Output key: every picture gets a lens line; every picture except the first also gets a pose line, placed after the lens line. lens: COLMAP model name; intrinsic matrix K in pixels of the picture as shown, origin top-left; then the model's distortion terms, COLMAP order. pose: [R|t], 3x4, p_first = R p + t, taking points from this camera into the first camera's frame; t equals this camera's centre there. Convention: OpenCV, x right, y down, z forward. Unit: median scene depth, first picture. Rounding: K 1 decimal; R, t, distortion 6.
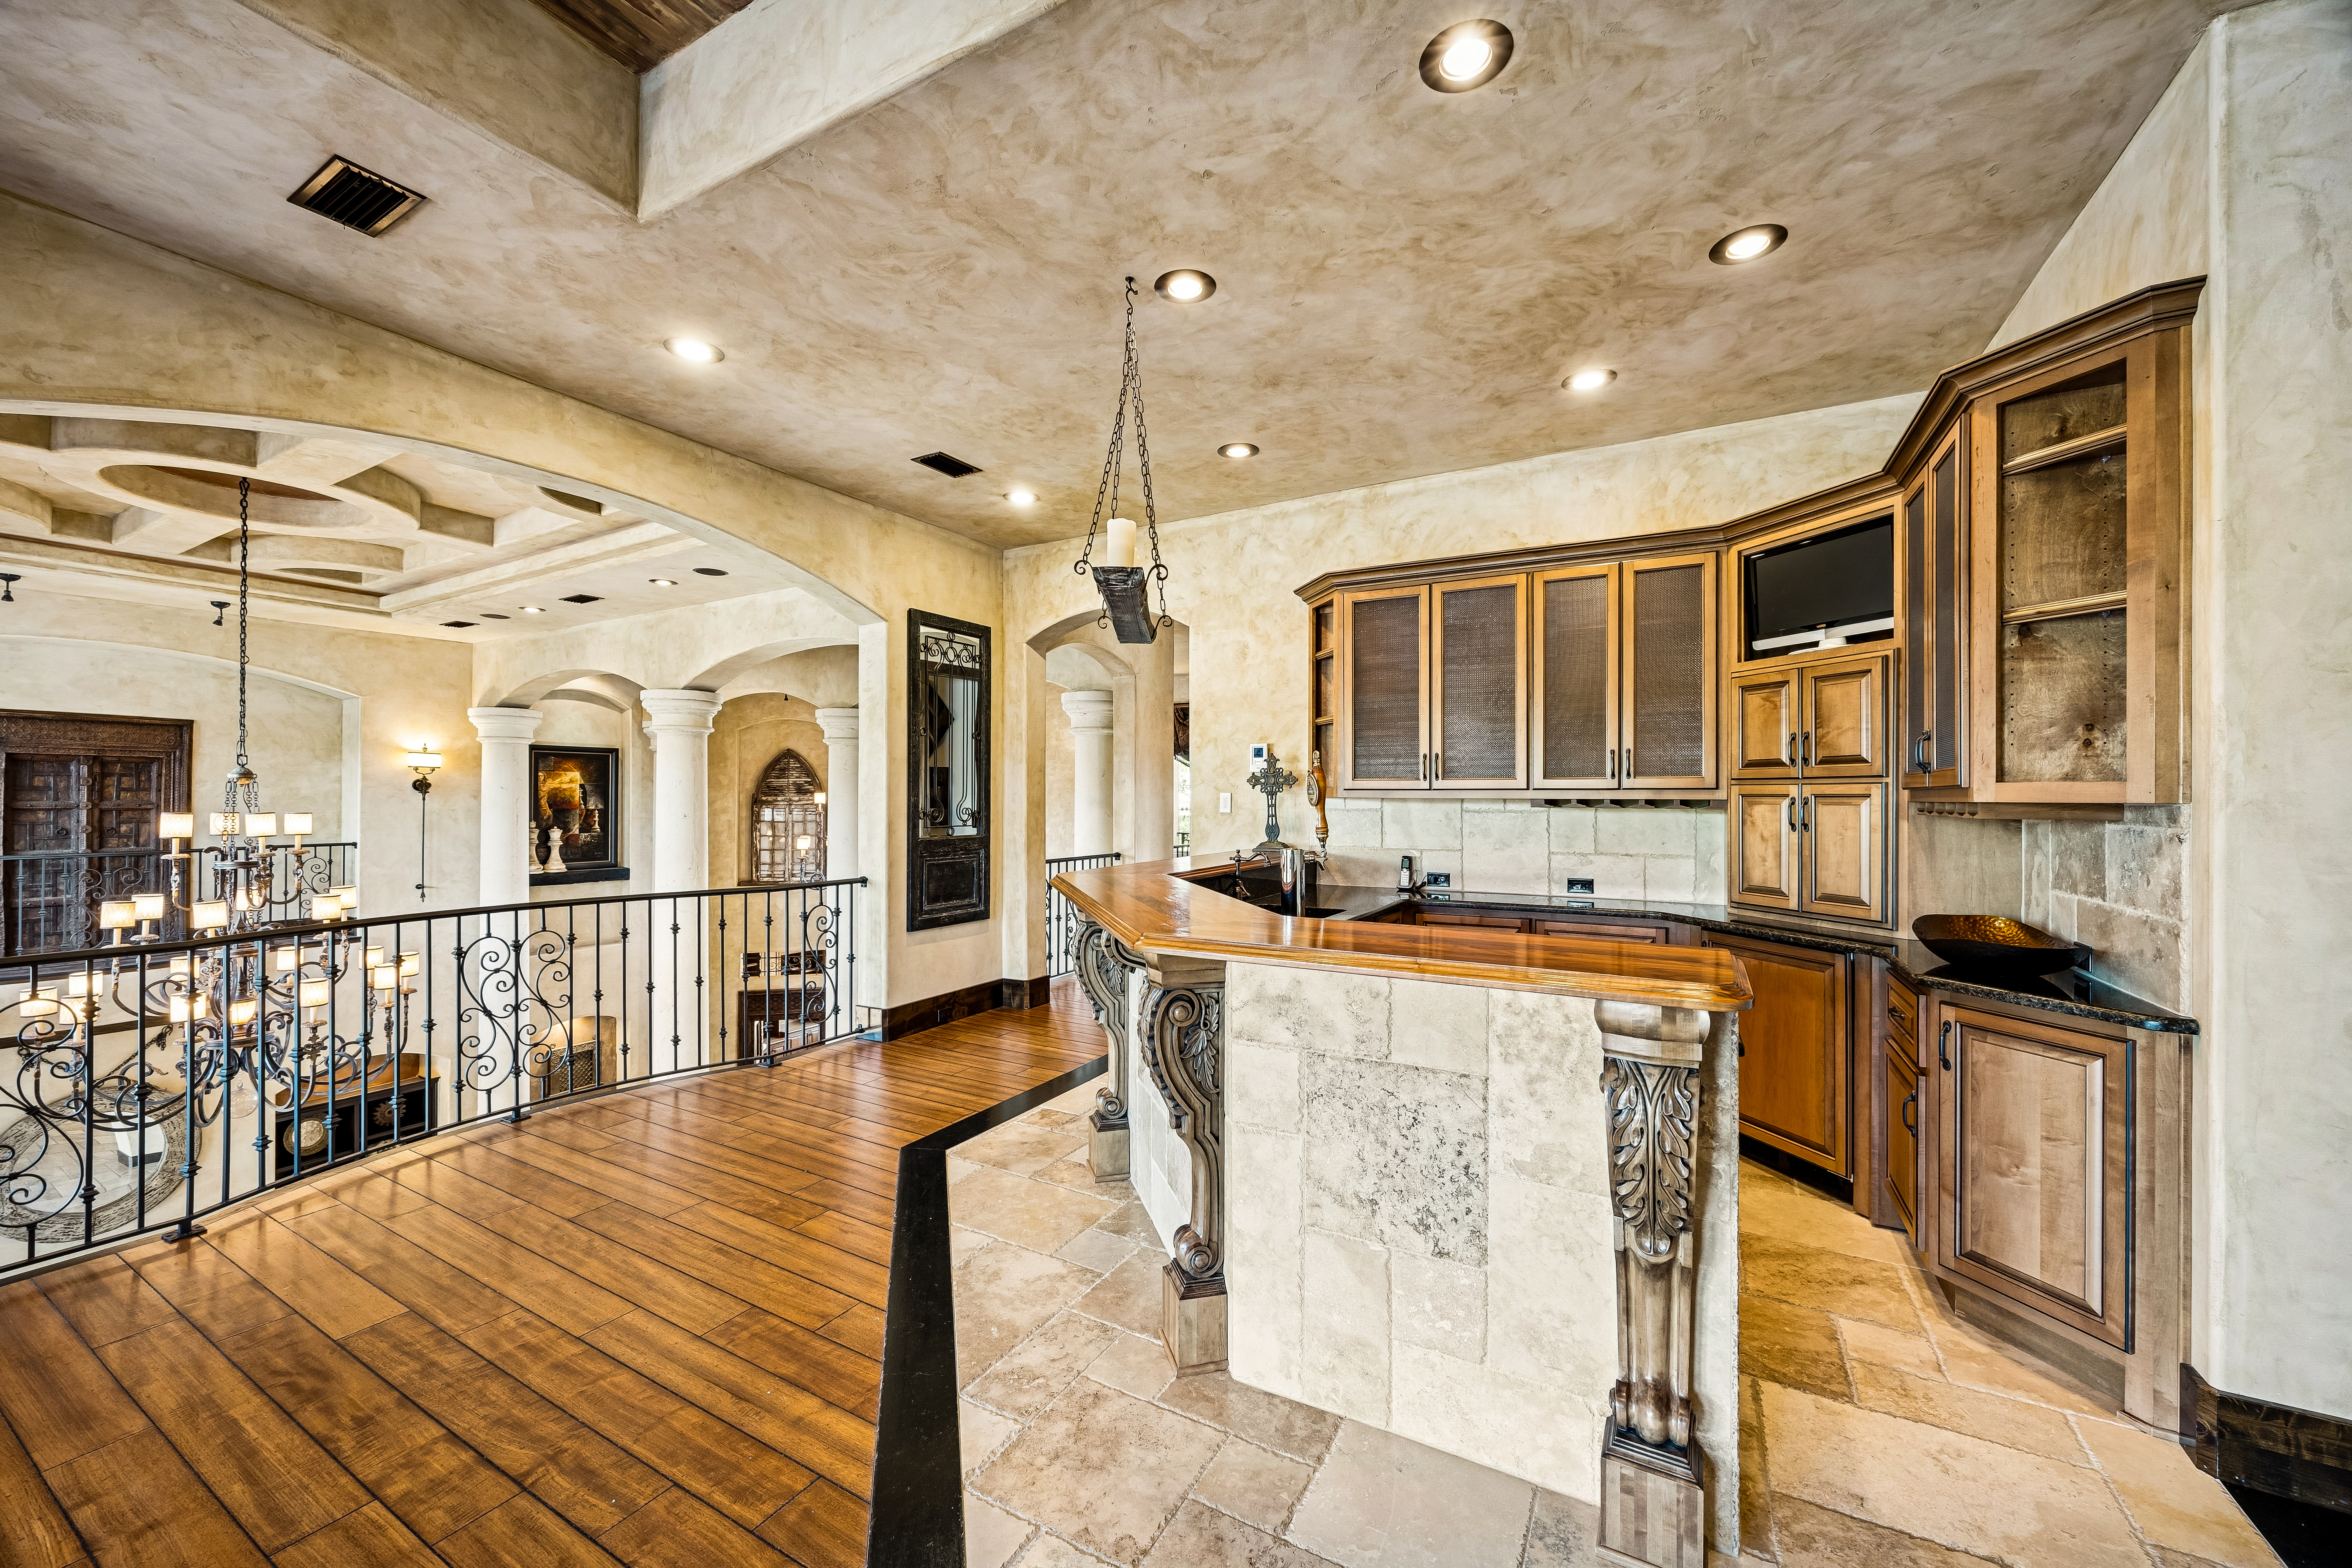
lens RADIAL K [[899.0, 0, 1162.2], [0, 899.0, 785.3], [0, 0, 1]] dist [-0.006222, 0.000172]
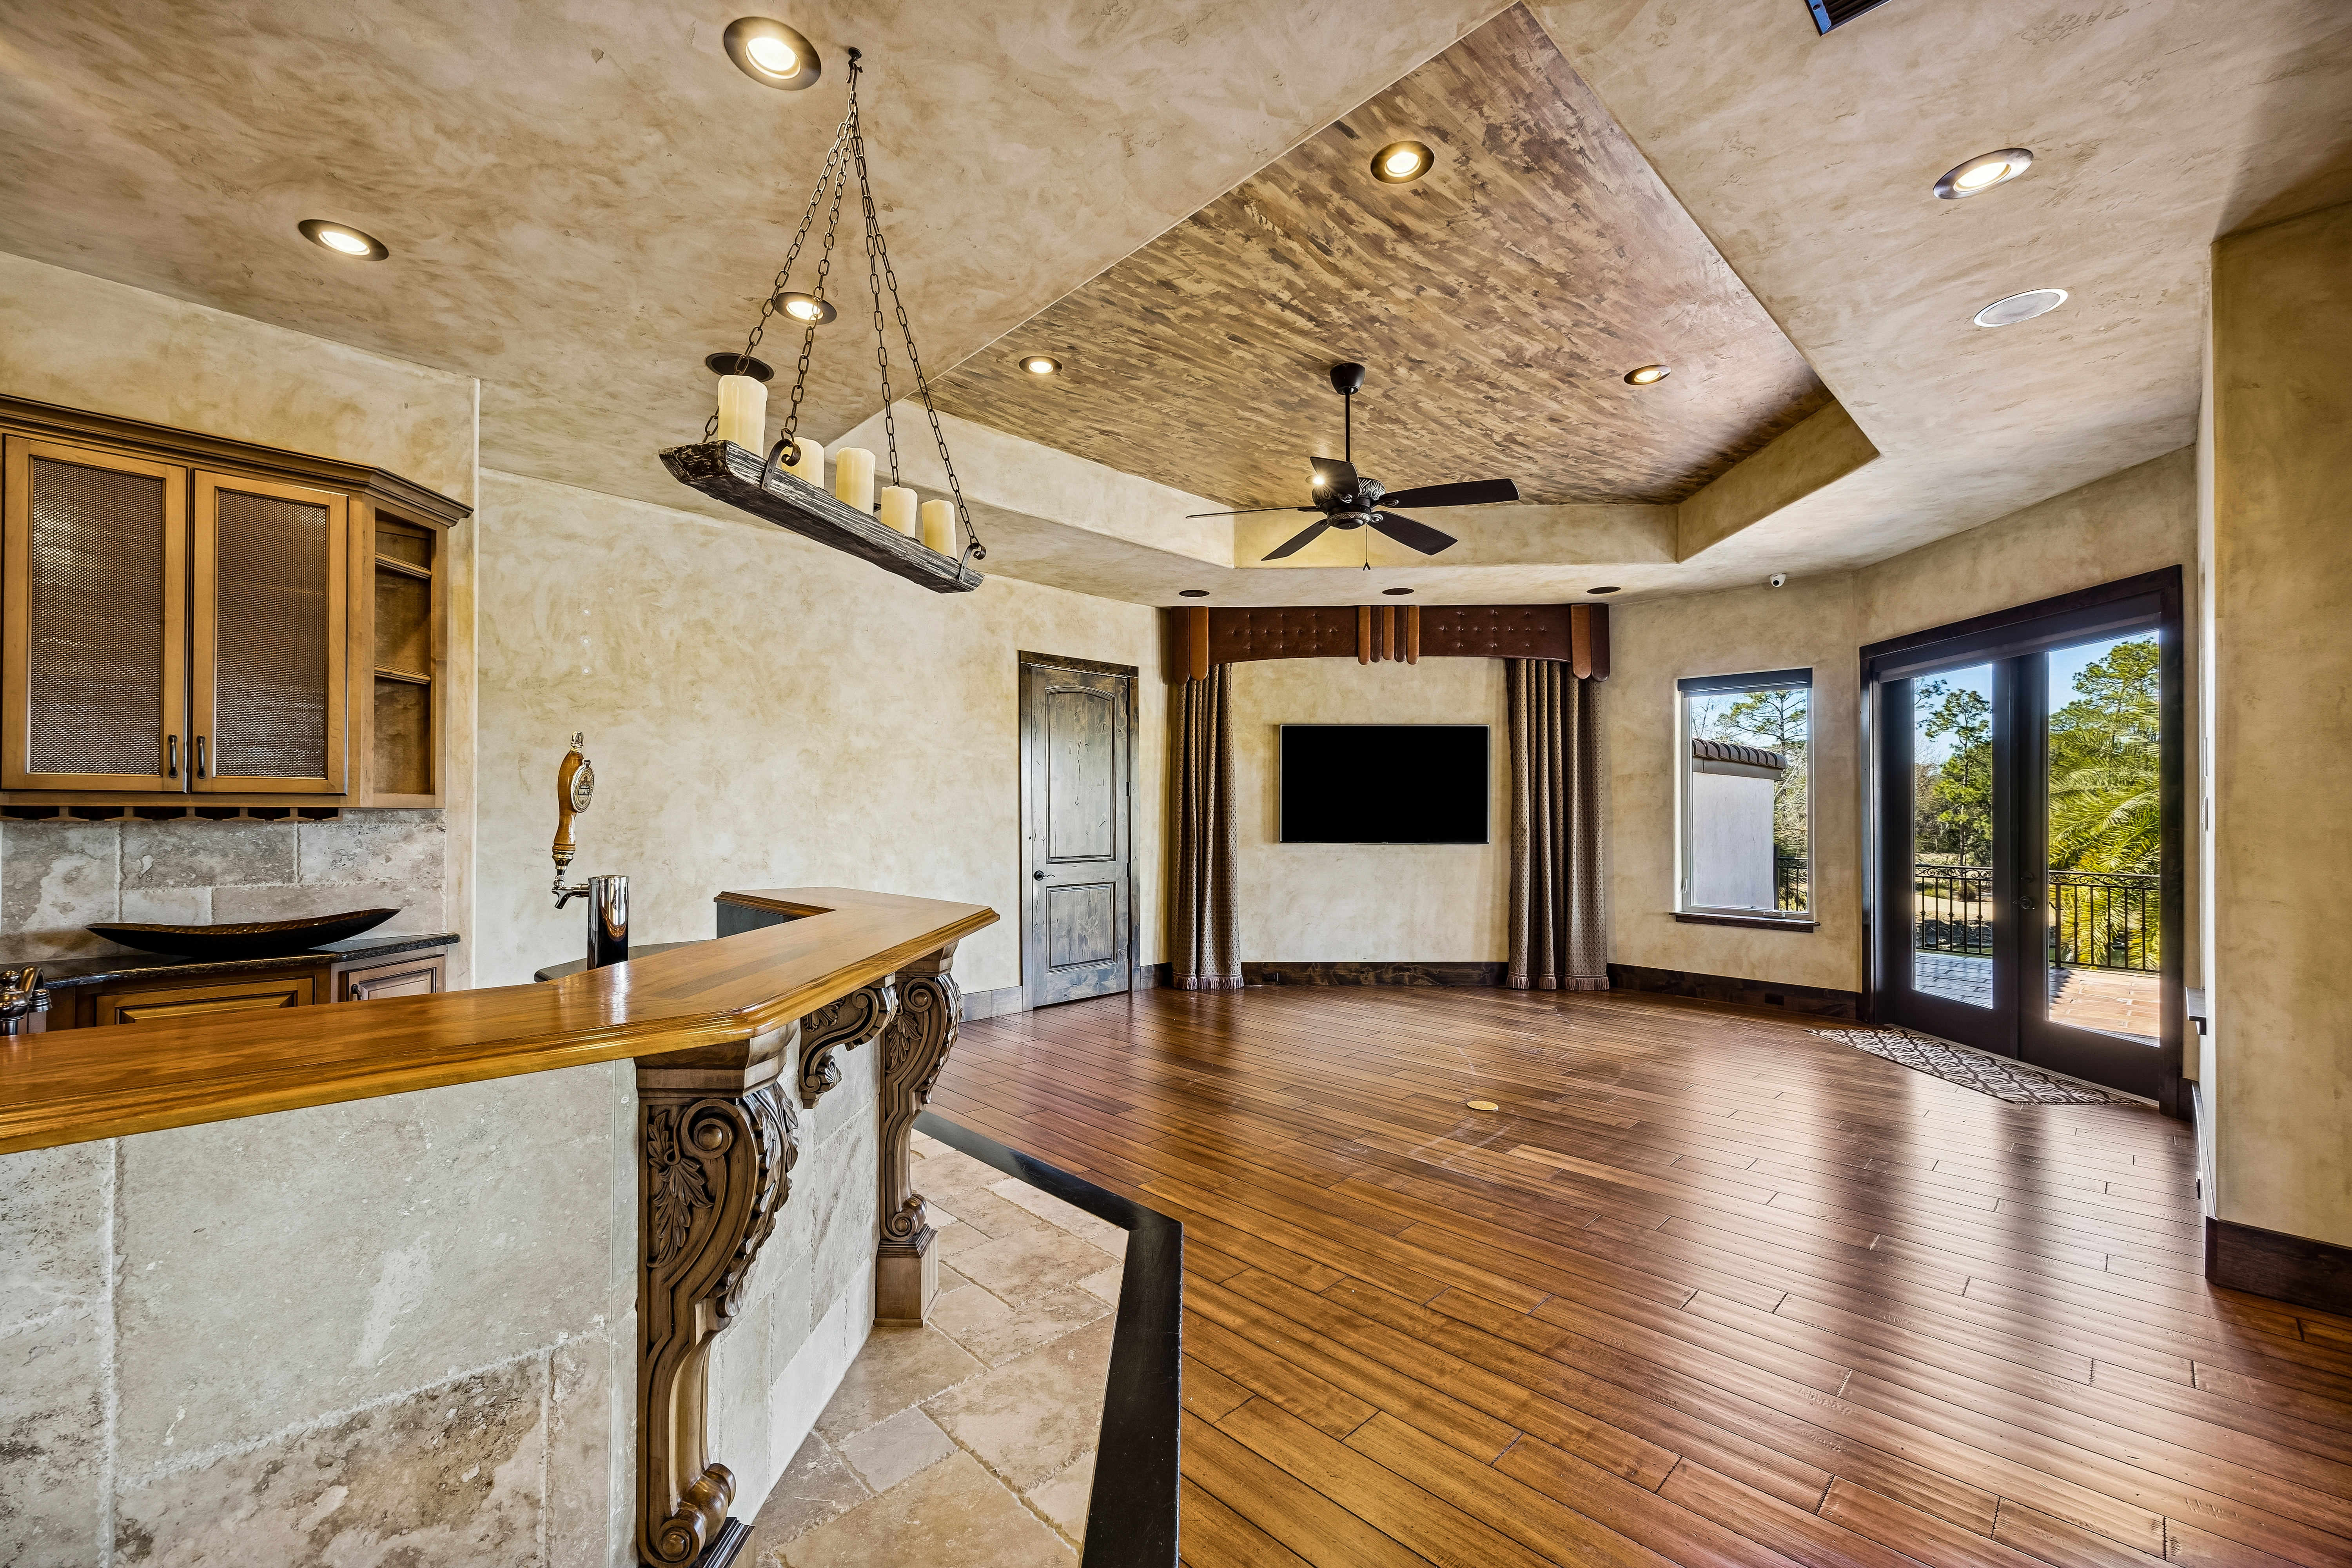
lens RADIAL K [[899.0, 0, 1162.2], [0, 899.0, 785.3], [0, 0, 1]] dist [-0.006222, 0.000172]
pose [[-0.964377, -0.001375, 0.264529, -0.483494], [-0.007955, 0.999685, -0.023807, 0.010145], [-0.264413, -0.025064, -0.964084, 1.727442]]
